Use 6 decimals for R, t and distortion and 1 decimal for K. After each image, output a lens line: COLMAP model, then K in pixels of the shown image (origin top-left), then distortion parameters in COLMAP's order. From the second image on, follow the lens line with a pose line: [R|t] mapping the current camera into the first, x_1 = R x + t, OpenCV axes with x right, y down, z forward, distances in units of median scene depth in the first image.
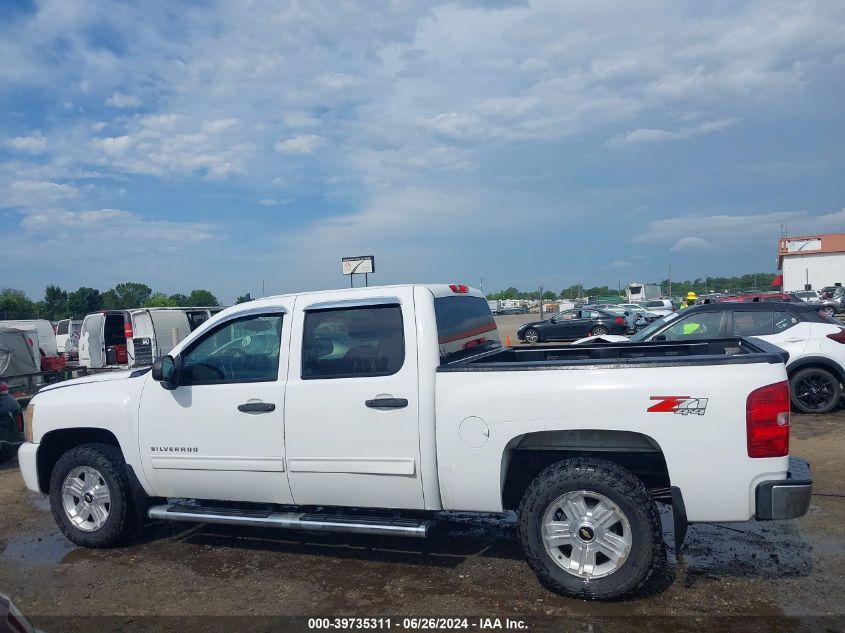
lens RADIAL K [[644.2, 0, 427.2], [0, 644.2, 321.8], [0, 0, 1]] dist [-0.005643, -0.007523]
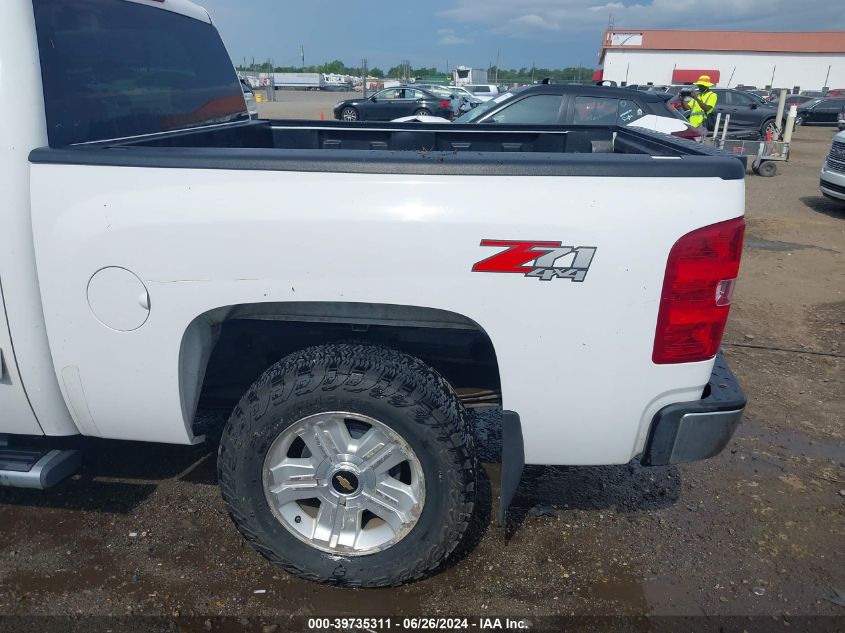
lens RADIAL K [[644.2, 0, 427.2], [0, 644.2, 321.8], [0, 0, 1]] dist [-0.005643, -0.007523]
pose [[0.963041, -0.019920, 0.268619, 0.168197], [-0.068853, 0.945924, 0.316996, 0.024446], [-0.260408, -0.323775, 0.909592, 0.524998]]
